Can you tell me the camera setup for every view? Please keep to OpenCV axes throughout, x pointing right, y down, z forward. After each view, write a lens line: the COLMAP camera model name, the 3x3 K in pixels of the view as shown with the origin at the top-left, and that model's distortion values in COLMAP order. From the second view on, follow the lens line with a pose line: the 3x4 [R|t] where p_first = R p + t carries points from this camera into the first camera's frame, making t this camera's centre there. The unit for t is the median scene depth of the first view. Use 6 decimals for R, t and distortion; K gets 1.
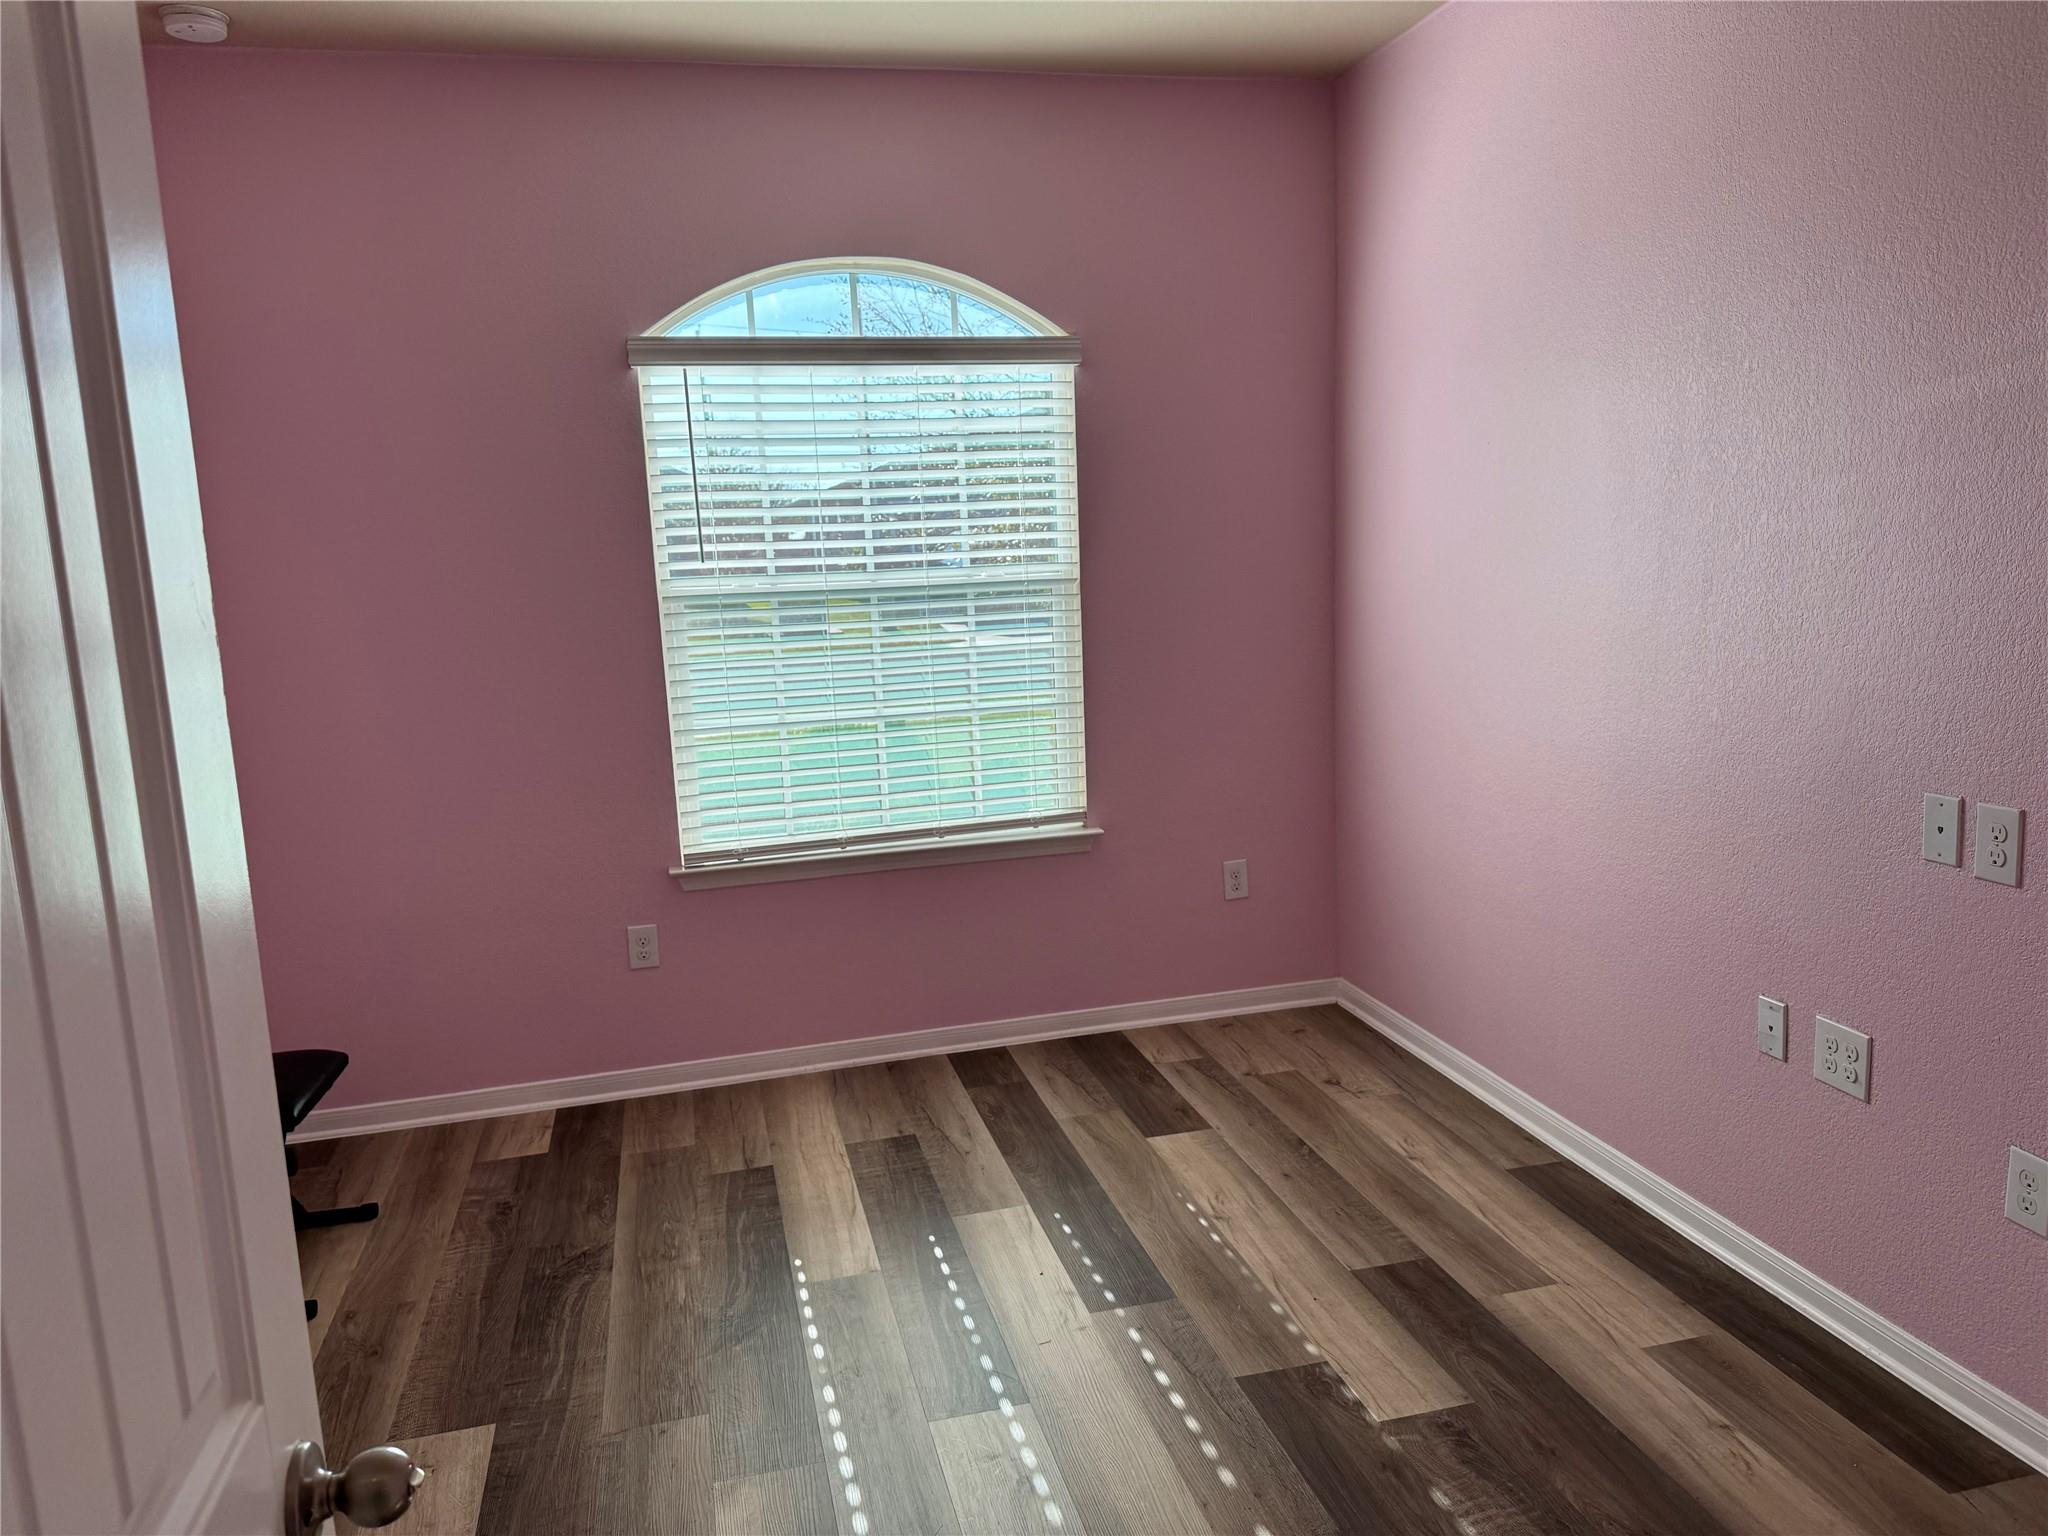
lens RADIAL K [[1442.1, 0, 1030.0], [0, 1442.1, 770.5], [0, 0, 1]] dist [0.073921, -0.088967]
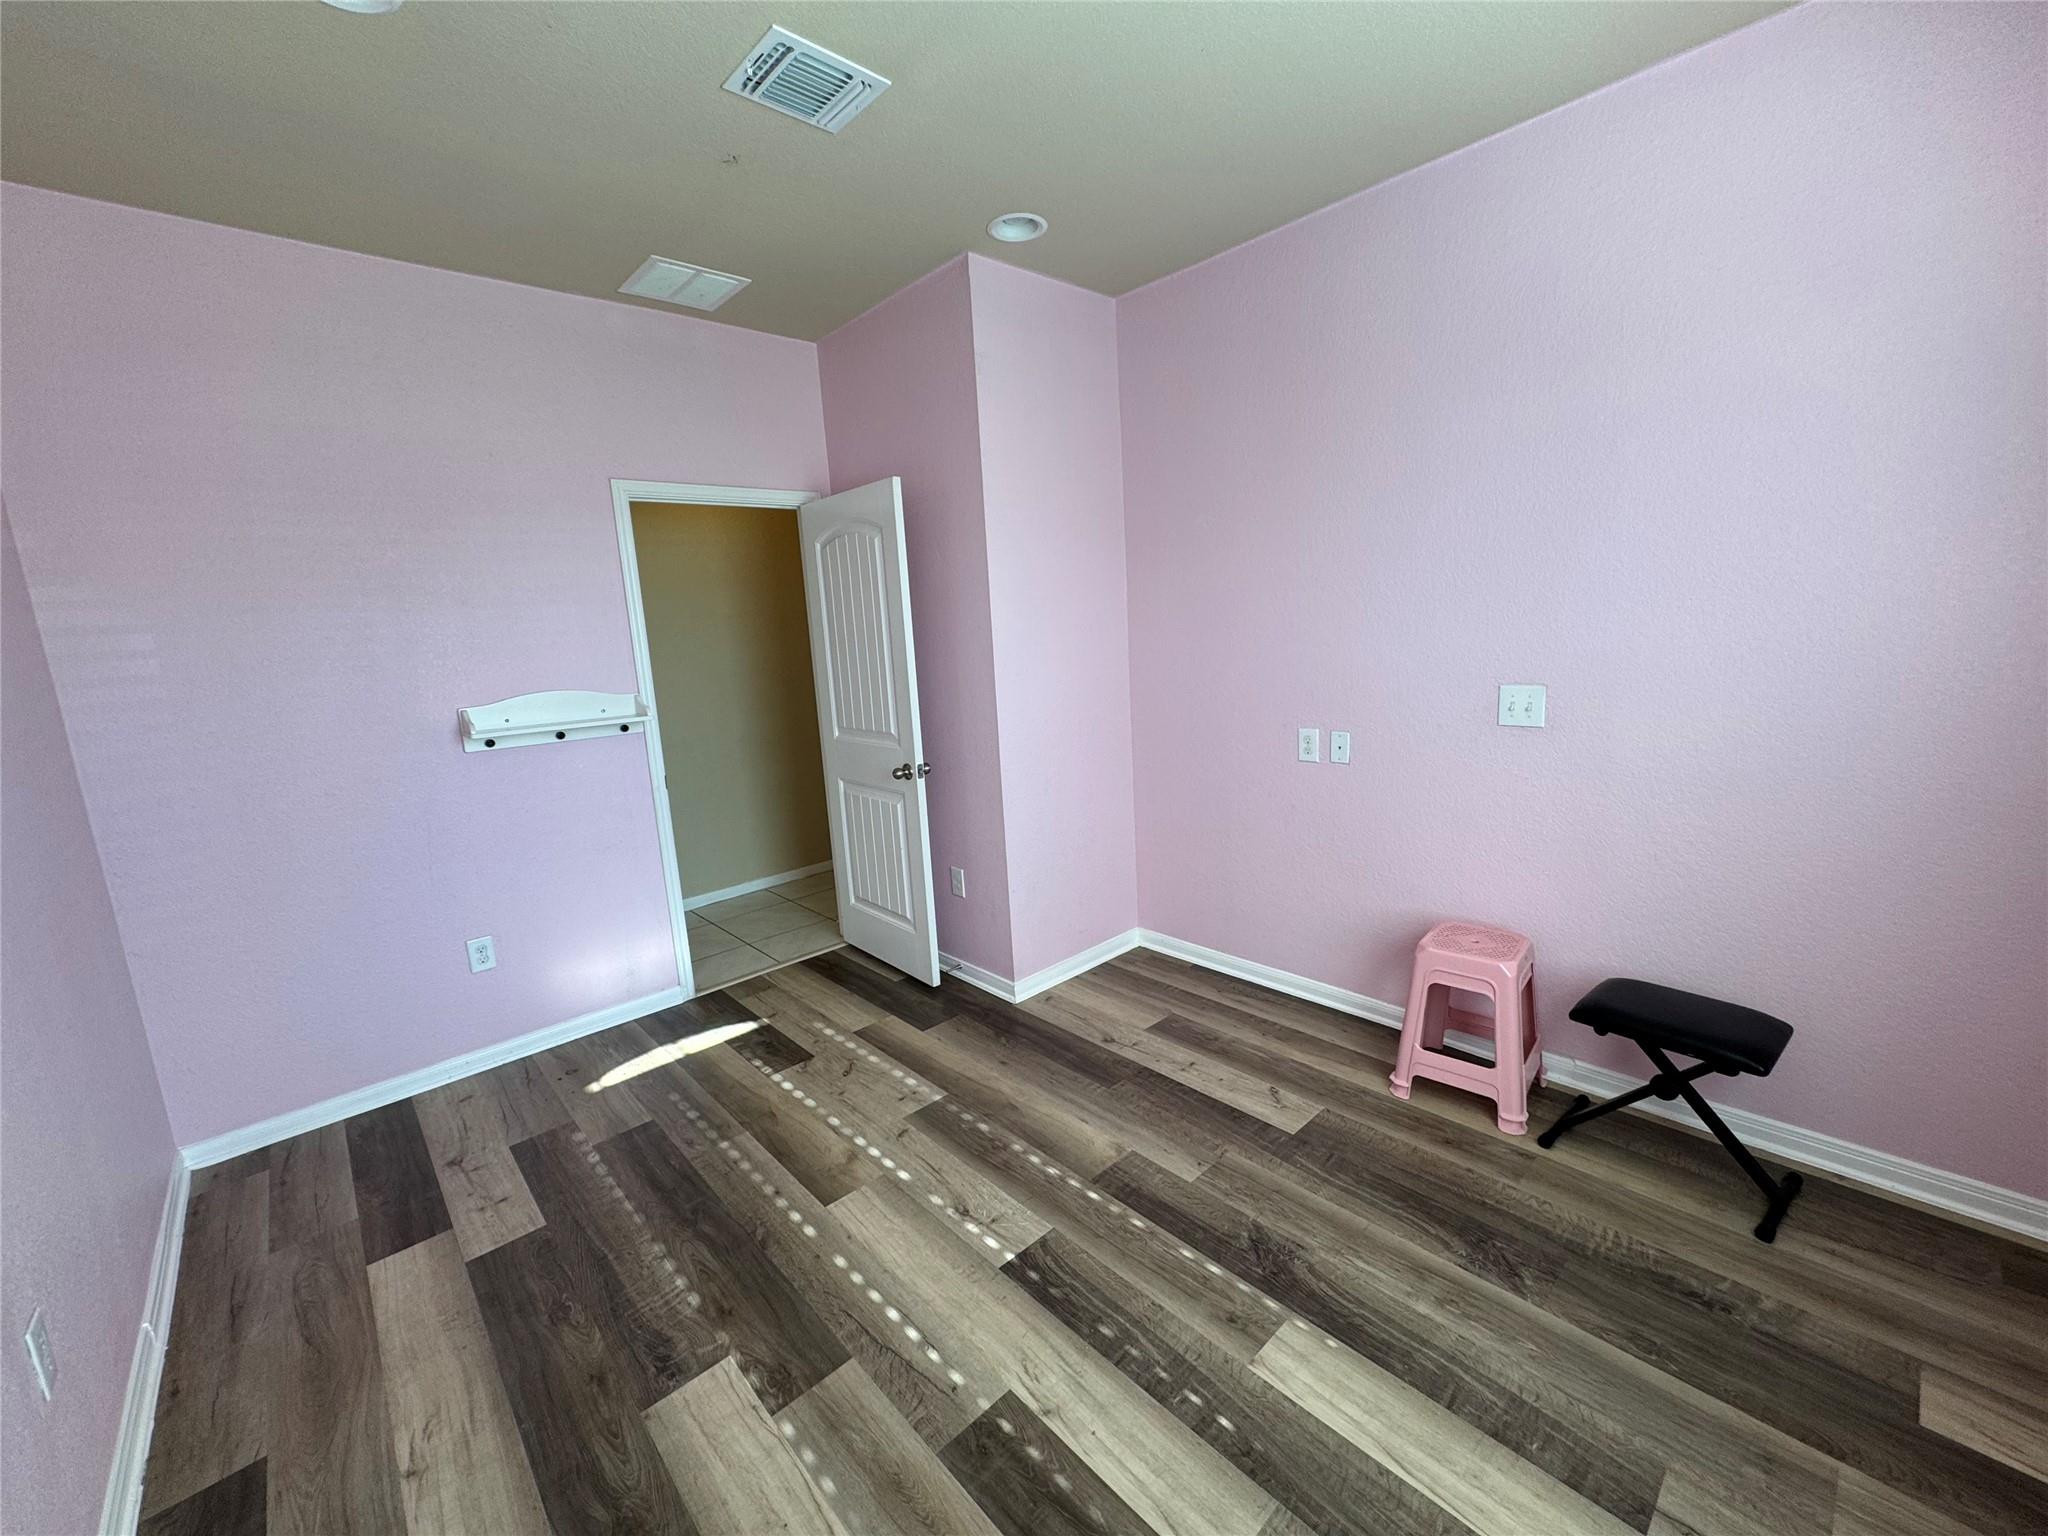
lens RADIAL K [[822.2, 0, 1024.6], [0, 822.2, 766.3], [0, 0, 1]] dist [0.002346, -0.000305]
pose [[-0.874541, 0.177725, -0.451212, 0.231851], [0.019024, 0.942283, 0.334278, -0.245118], [0.484579, 0.283756, -0.827446, 1.470382]]
